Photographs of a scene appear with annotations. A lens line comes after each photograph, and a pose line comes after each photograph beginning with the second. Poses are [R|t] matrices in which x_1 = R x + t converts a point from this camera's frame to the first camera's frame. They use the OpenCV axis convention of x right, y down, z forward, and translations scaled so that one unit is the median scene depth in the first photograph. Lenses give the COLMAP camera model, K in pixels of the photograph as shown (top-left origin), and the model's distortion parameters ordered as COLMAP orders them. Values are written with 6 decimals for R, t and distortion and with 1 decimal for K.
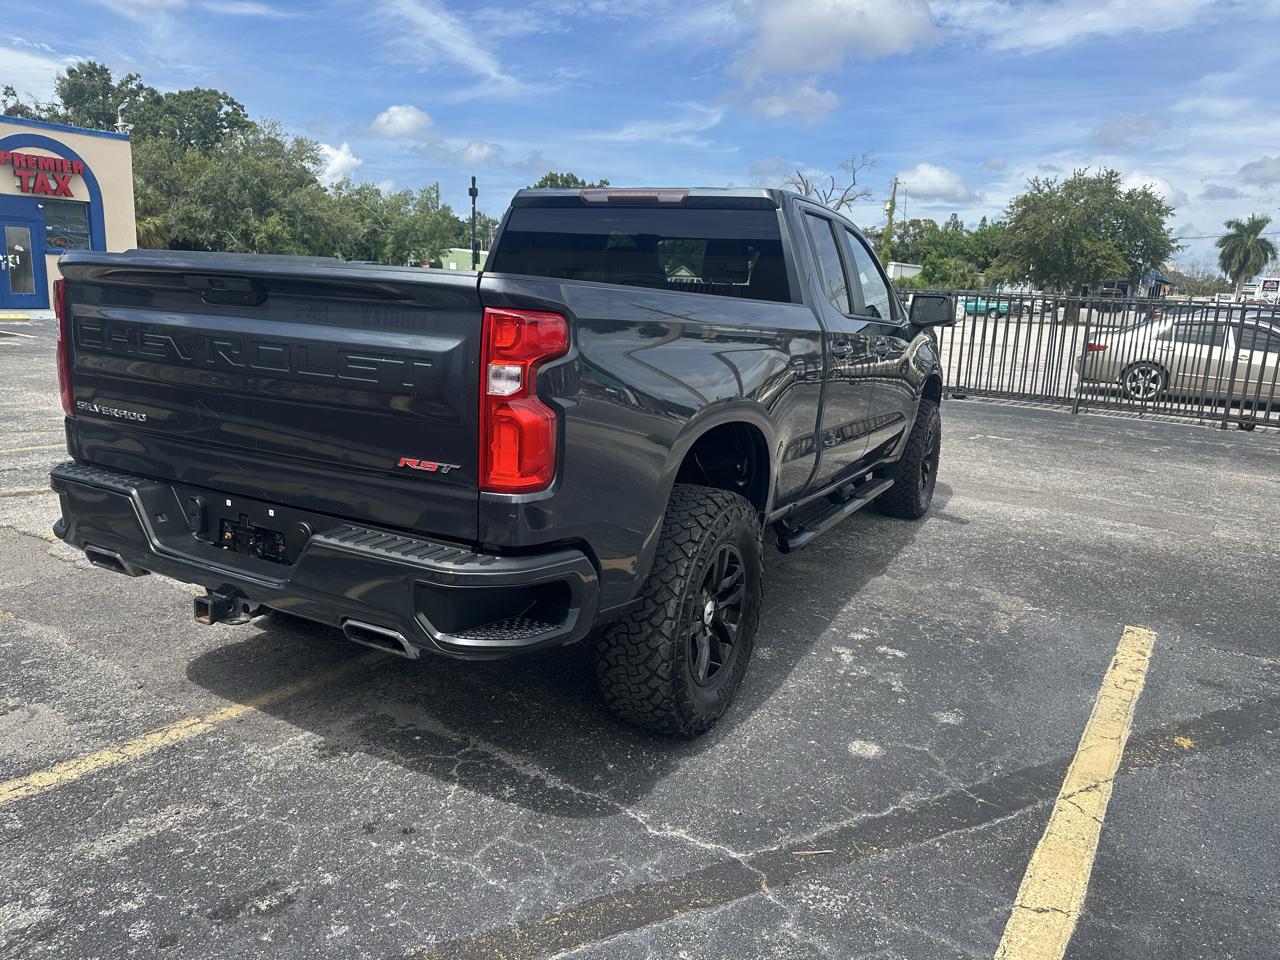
lens RADIAL K [[902.5, 0, 647.9], [0, 902.5, 487.0], [0, 0, 1]] dist [0.005850, -0.009684]
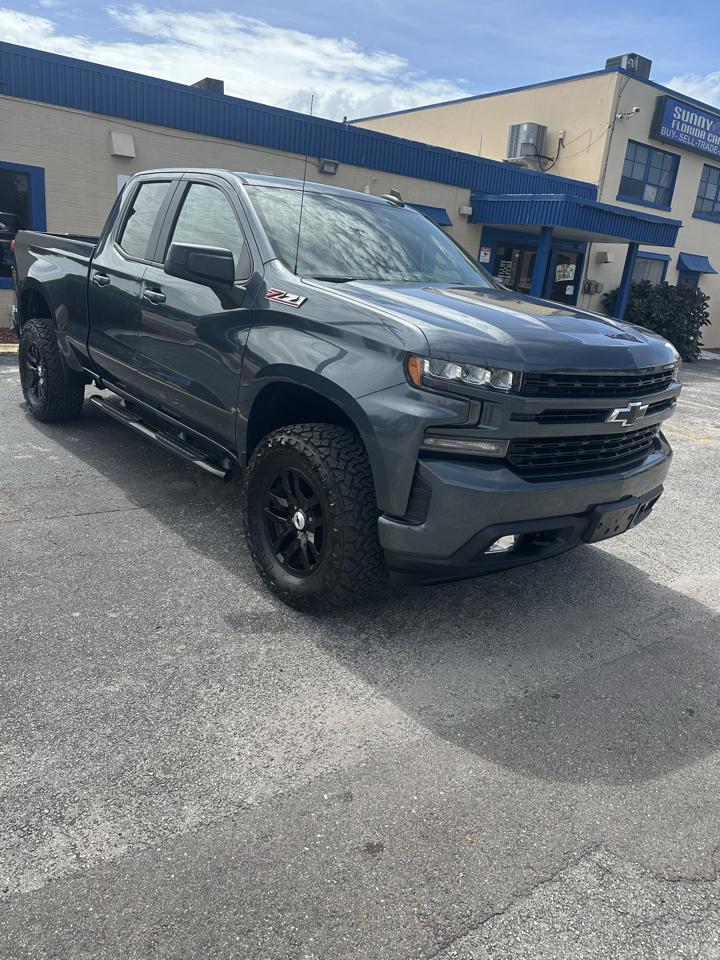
lens RADIAL K [[680.5, 0, 357.1], [0, 680.5, 477.5], [0, 0, 1]] dist [0.010939, -0.011521]
pose [[-0.373484, 0.191304, -0.907696, 1.234350], [-0.313246, 0.895018, 0.317521, -0.381932], [0.873147, 0.402922, -0.274350, 1.987610]]
